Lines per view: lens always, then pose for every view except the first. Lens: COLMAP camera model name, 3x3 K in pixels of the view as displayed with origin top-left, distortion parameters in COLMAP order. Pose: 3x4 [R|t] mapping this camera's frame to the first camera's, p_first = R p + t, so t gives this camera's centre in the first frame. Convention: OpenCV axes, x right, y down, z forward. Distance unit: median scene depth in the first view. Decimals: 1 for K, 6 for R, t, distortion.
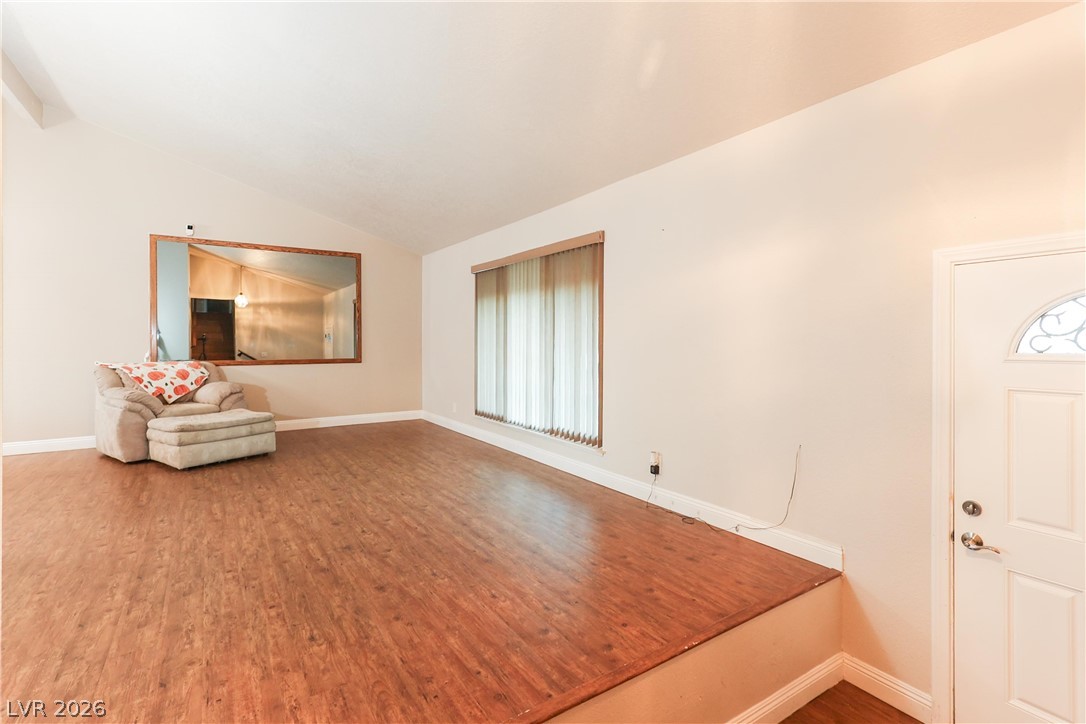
lens RADIAL K [[501.9, 0, 547.3], [0, 501.9, 363.2], [0, 0, 1]] dist [-0.017078, 0.000252]
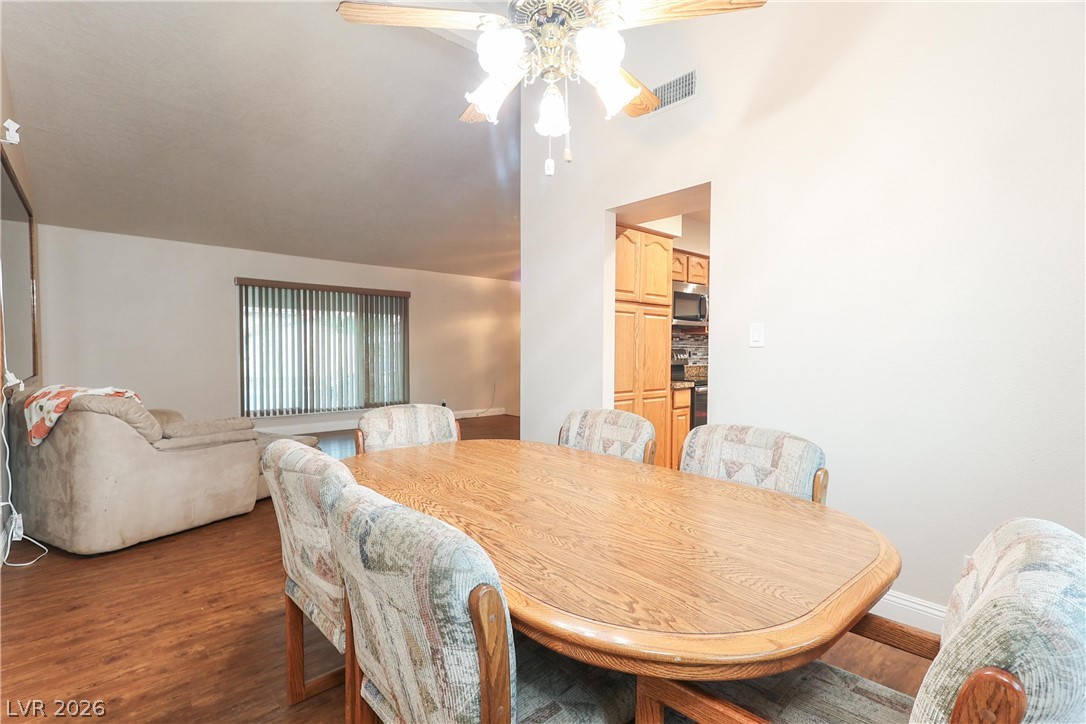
lens RADIAL K [[501.9, 0, 547.3], [0, 501.9, 363.2], [0, 0, 1]] dist [-0.017078, 0.000252]
pose [[-0.165333, -0.028475, 0.985827, -1.425004], [0.039353, 0.998597, 0.035443, -0.025186], [-0.985452, 0.044655, -0.163981, 0.615332]]
